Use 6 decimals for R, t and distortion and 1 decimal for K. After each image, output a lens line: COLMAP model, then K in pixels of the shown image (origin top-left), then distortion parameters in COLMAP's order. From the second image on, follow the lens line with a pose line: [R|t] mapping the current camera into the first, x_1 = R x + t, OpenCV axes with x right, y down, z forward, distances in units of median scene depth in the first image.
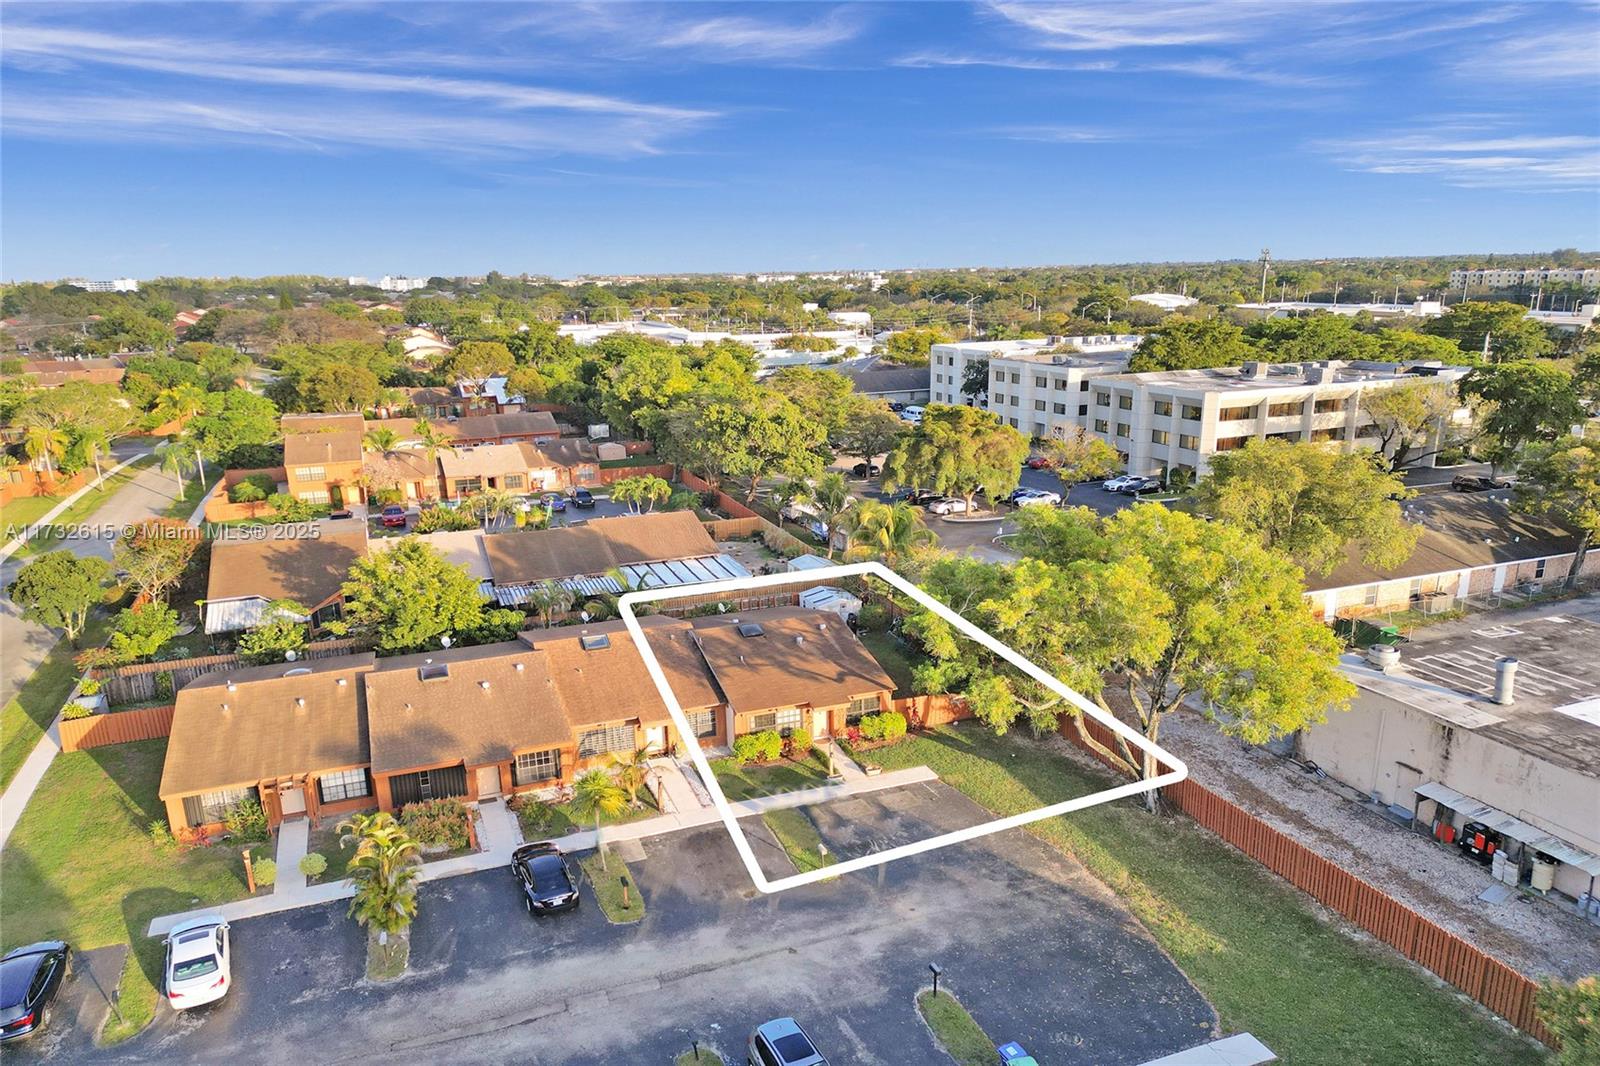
lens RADIAL K [[1118.7, 0, 793.9], [0, 1118.7, 526.9], [0, 0, 1]] dist [0.065063, -0.065313]
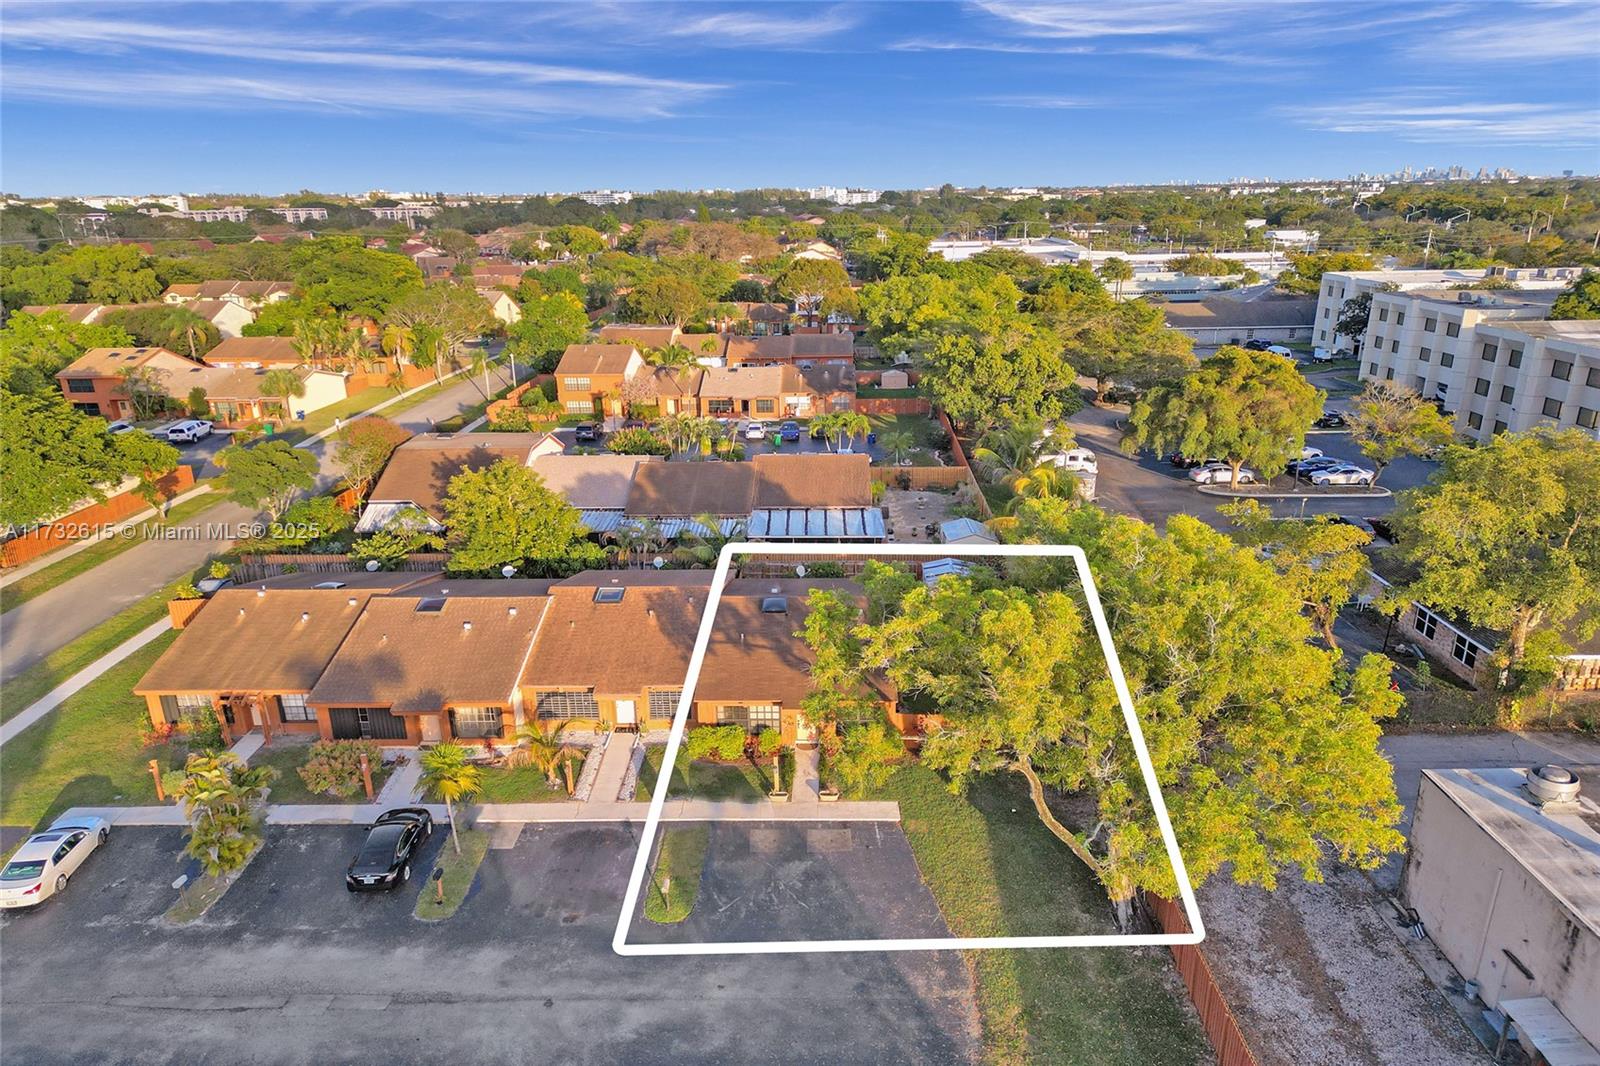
lens RADIAL K [[1114.1, 0, 795.3], [0, 1114.1, 562.4], [0, 0, 1]] dist [0.061145, -0.057673]
pose [[0.924785, 0.124697, -0.359477, 0.308760], [-0.087738, 0.989199, 0.117423, -0.047159], [0.370236, -0.077051, 0.925737, 0.224393]]
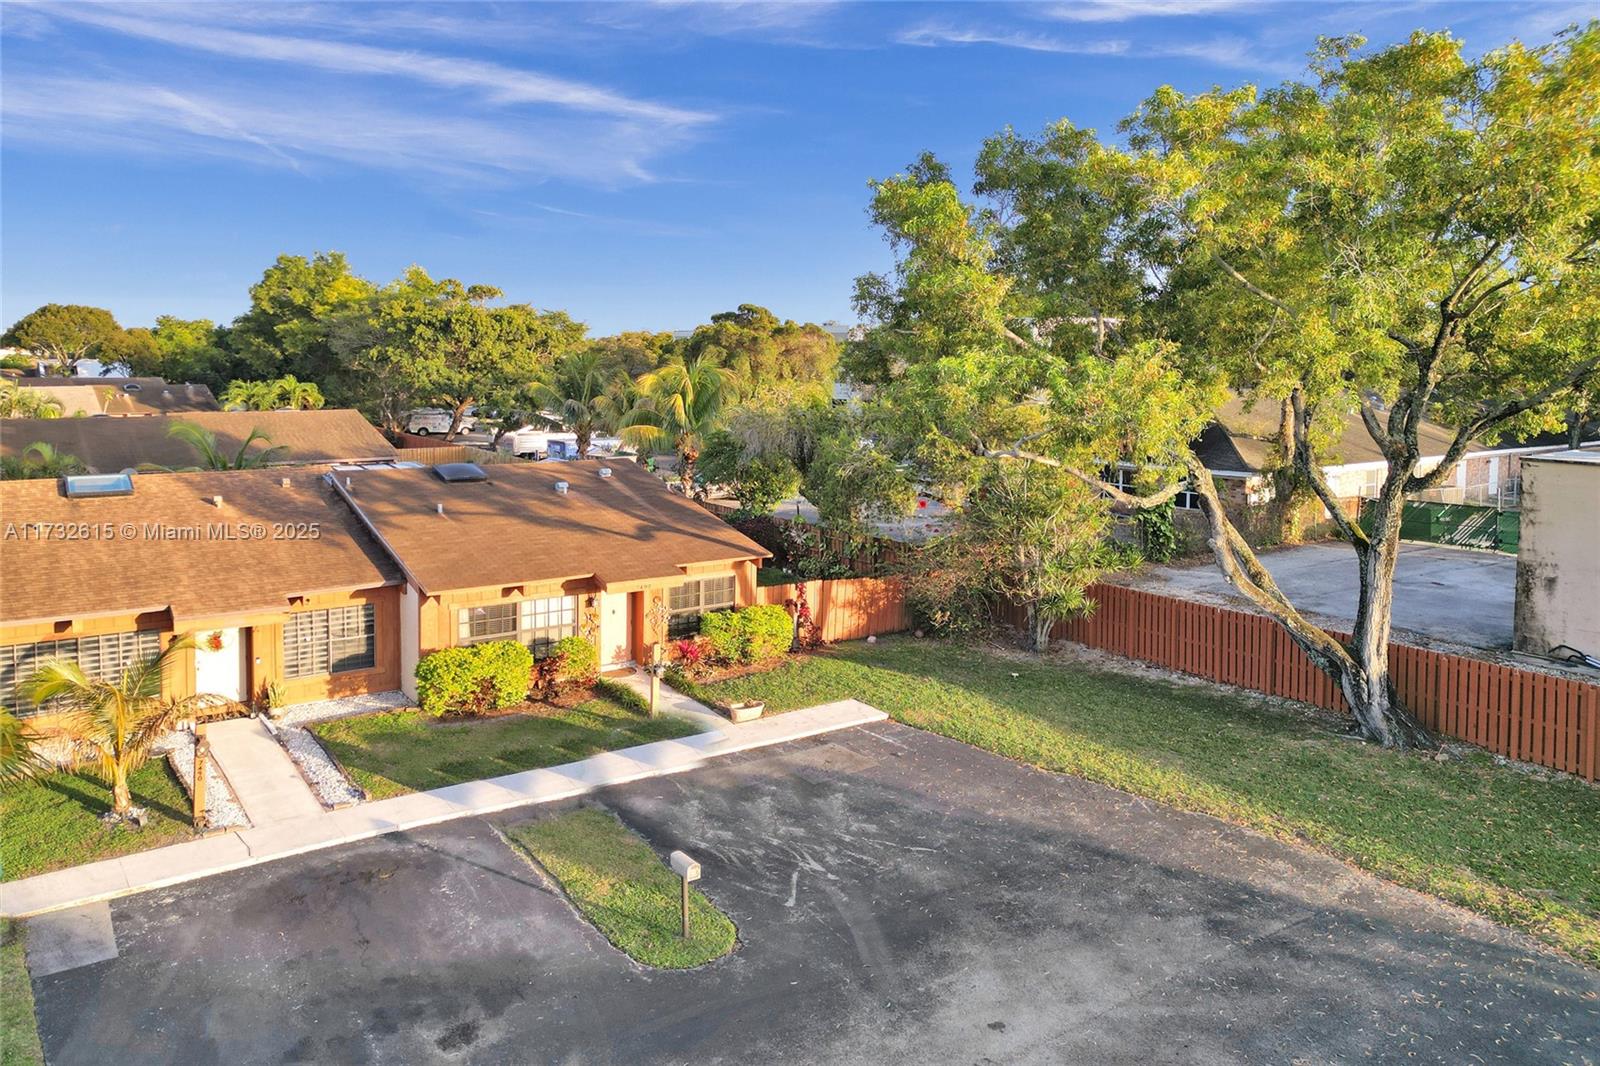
lens RADIAL K [[1169.9, 0, 782.7], [0, 1169.9, 407.6], [0, 0, 1]] dist [0.043871, -0.024822]
pose [[0.970968, 0.013955, 0.238803, -0.026092], [0.027742, 0.984992, -0.170356, 0.170108], [-0.237596, 0.172035, 0.956008, 0.507666]]
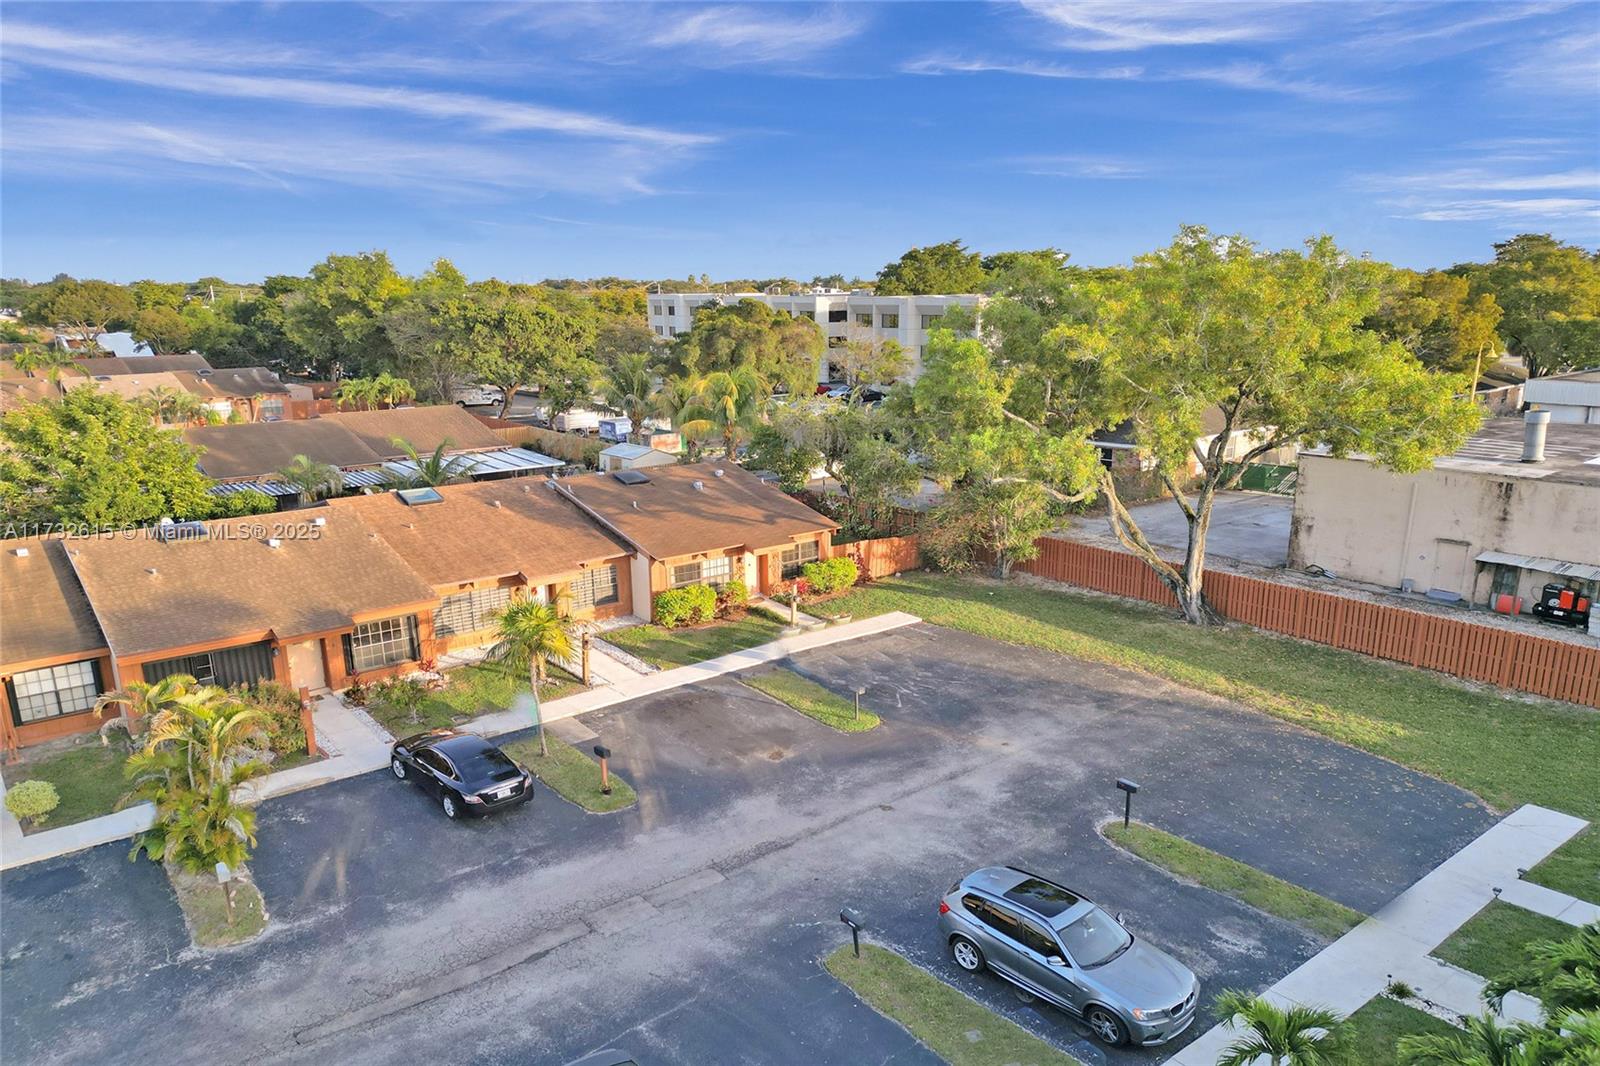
lens RADIAL K [[1113.0, 0, 794.2], [0, 1113.0, 571.9], [0, 0, 1]] dist [0.066118, -0.066086]
pose [[0.952857, -0.065770, 0.296205, -0.174896], [0.058265, 0.997718, 0.034104, 0.149039], [-0.297772, -0.015238, 0.954515, 0.269658]]
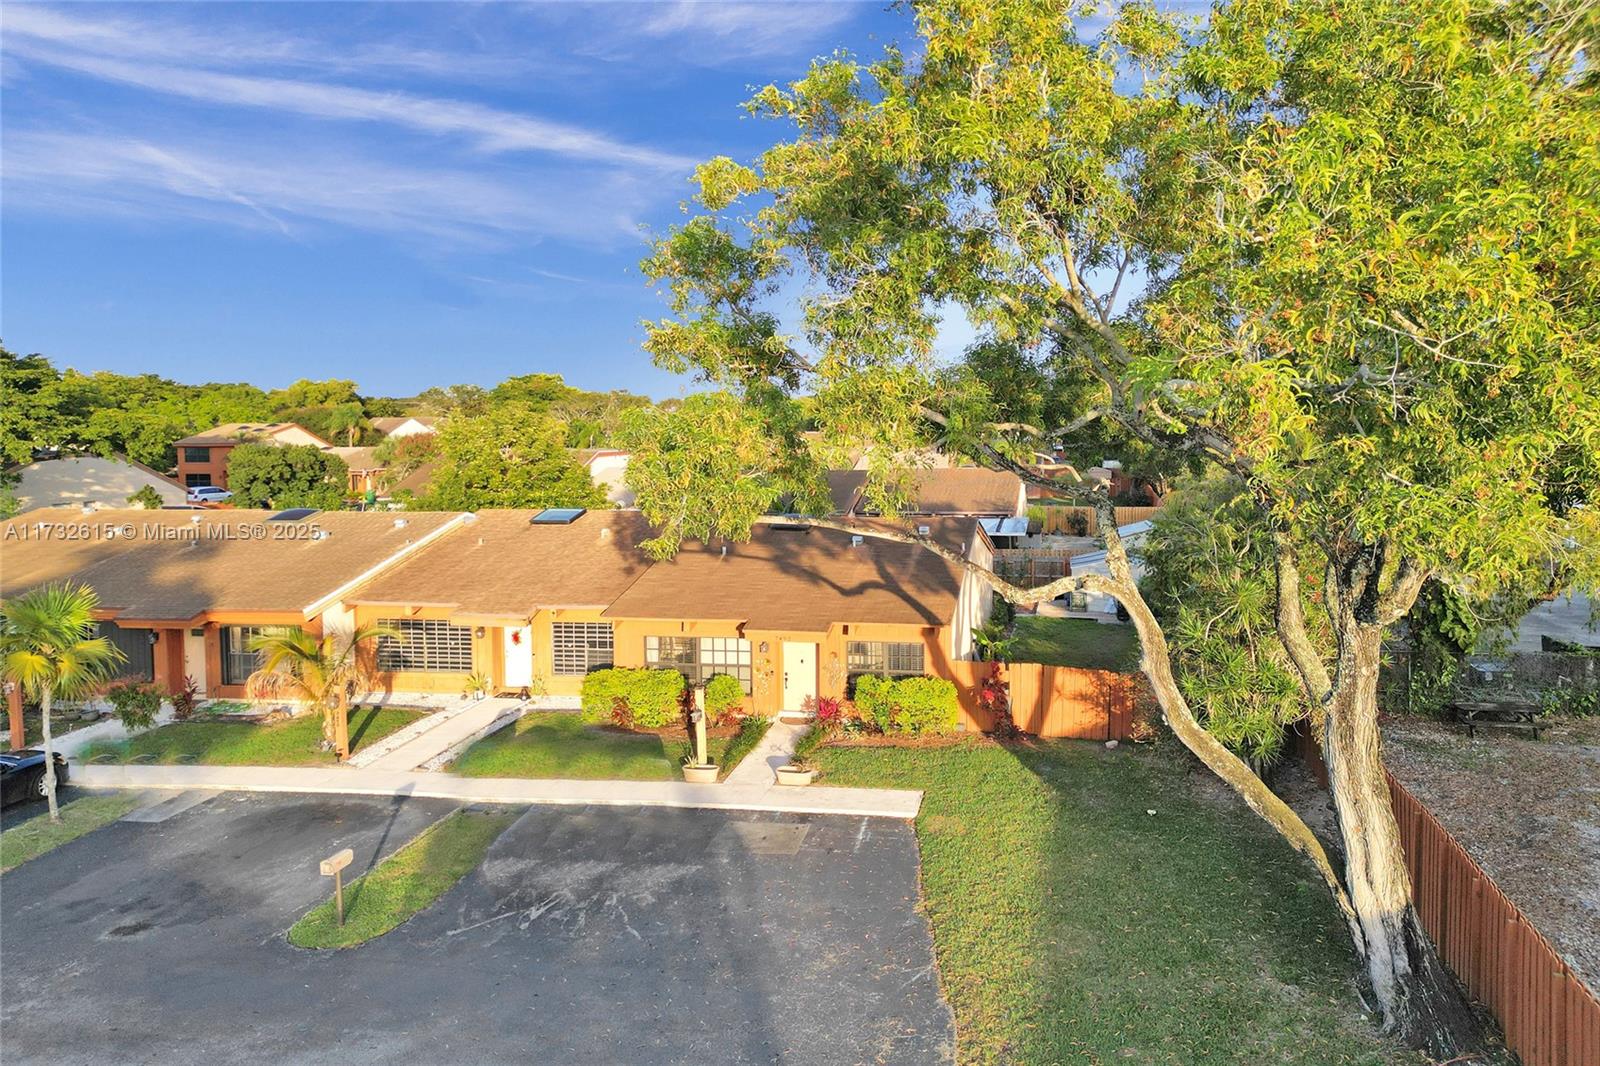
lens RADIAL K [[1150.0, 0, 887.9], [0, 1150.0, 413.4], [0, 0, 1]] dist [0.041385, -0.021386]
pose [[0.867574, 0.013467, -0.497125, 0.307147], [-0.120035, 0.975748, -0.183052, 0.150444], [0.482603, 0.218484, 0.848150, 0.577744]]
